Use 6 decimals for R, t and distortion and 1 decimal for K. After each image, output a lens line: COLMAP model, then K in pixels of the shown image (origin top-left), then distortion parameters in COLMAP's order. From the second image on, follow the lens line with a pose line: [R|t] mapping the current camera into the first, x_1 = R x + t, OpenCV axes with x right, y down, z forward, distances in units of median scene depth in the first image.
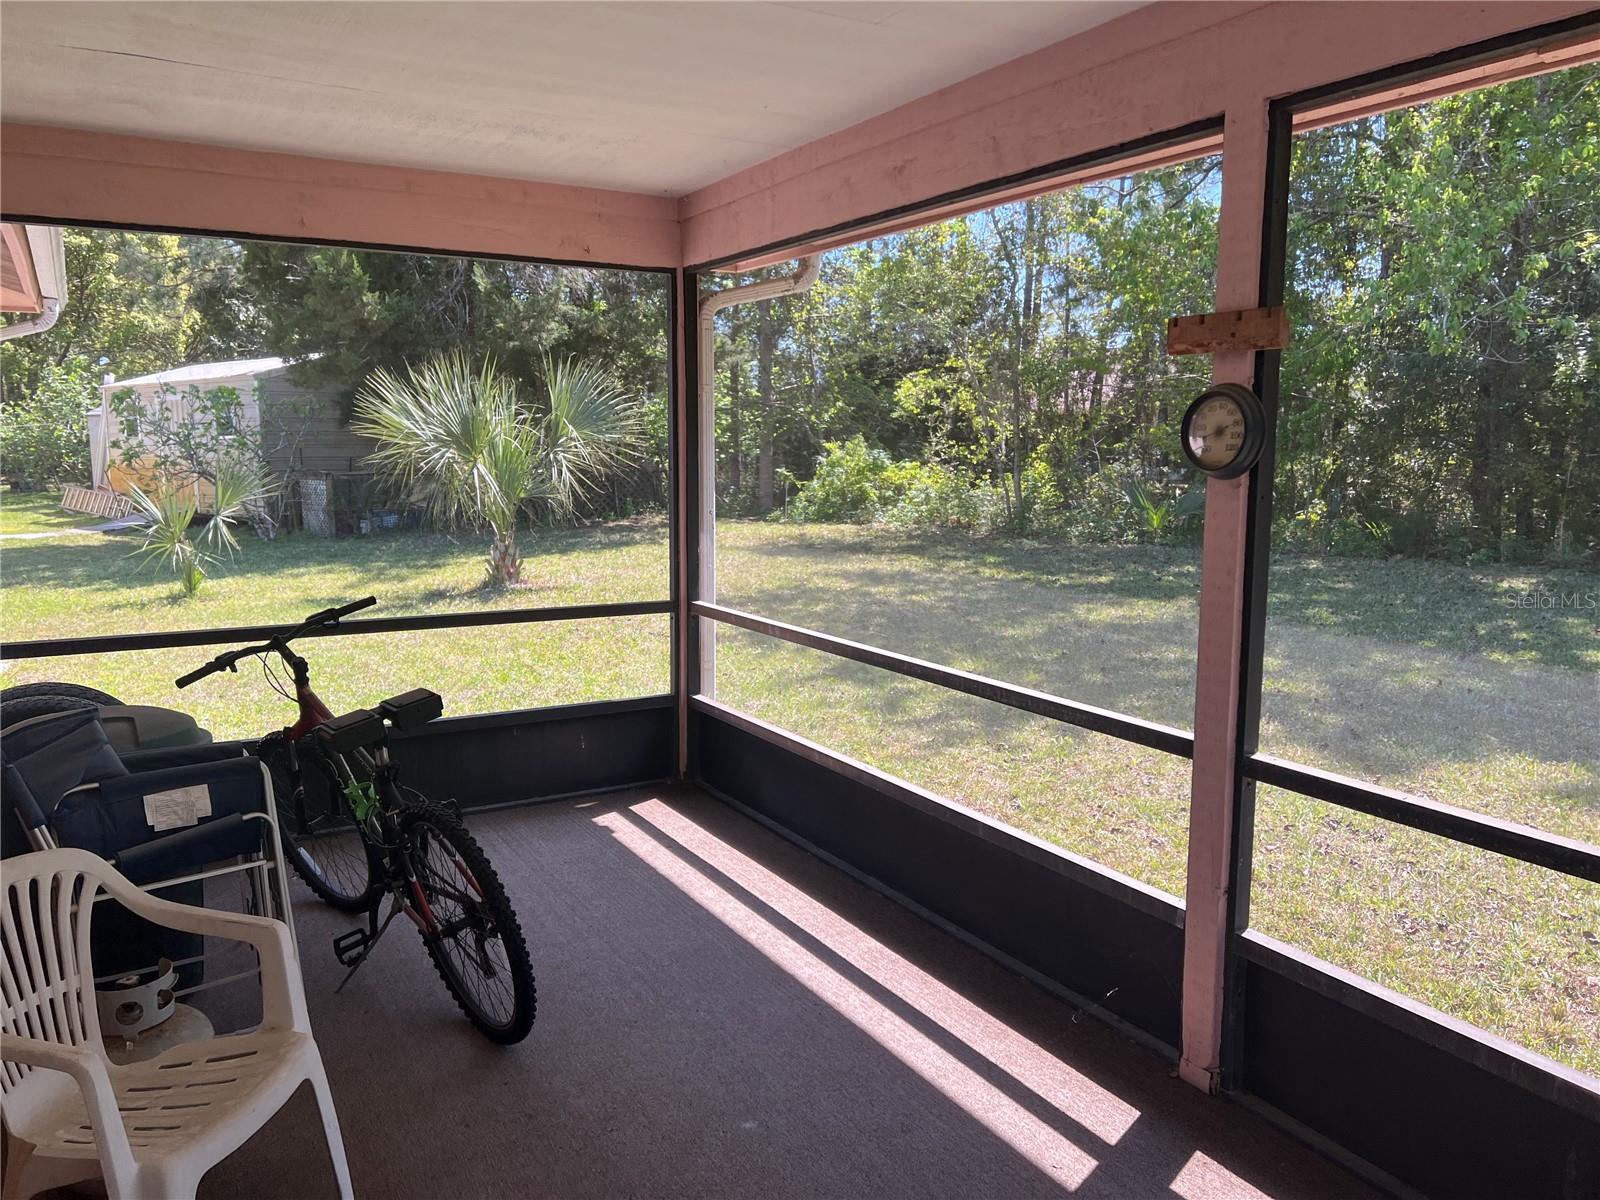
lens RADIAL K [[1201.5, 0, 802.7], [0, 1201.5, 594.1], [0, 0, 1]] dist [0.076704, -0.088731]
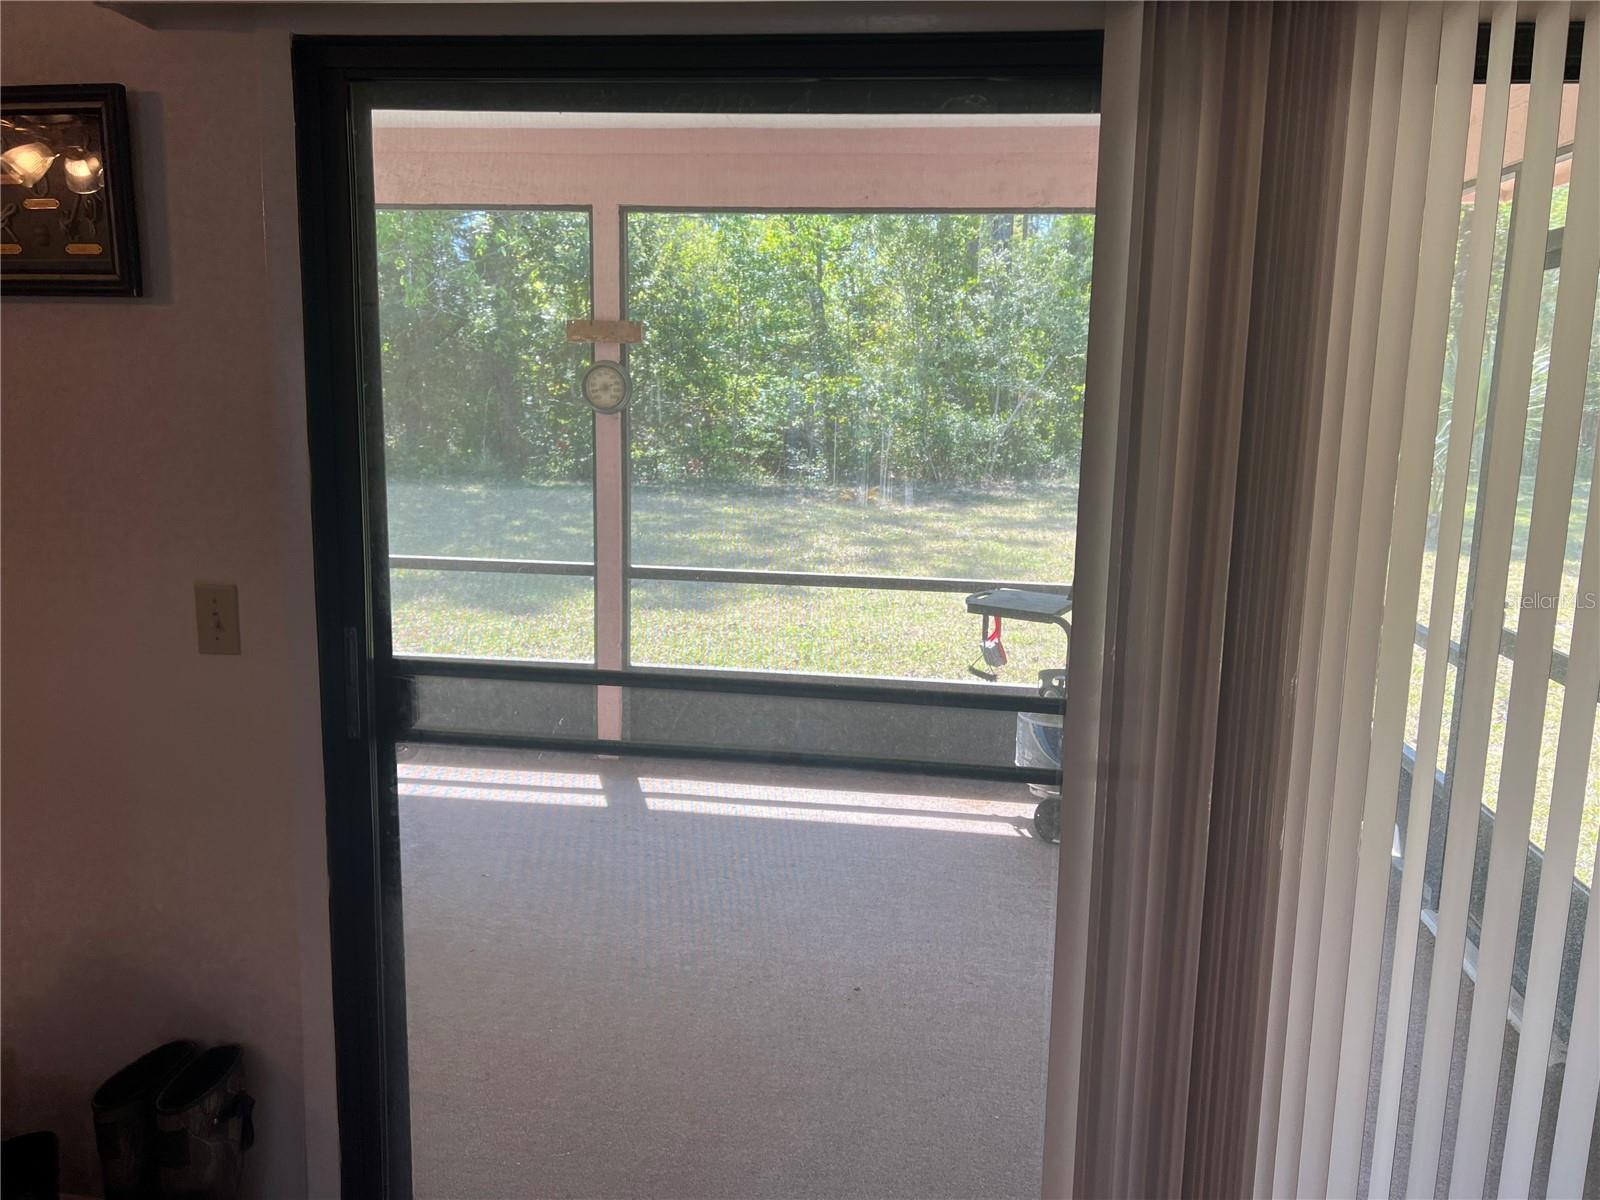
lens RADIAL K [[1221.7, 0, 800.0], [0, 1221.7, 600.0], [0, 0, 1]] dist [0.079072, -0.092351]
pose [[0.618659, -0.125348, 0.775596, -0.910469], [0.075400, 0.992107, 0.100196, 0.017005], [-0.782034, -0.003508, 0.623227, -0.348136]]
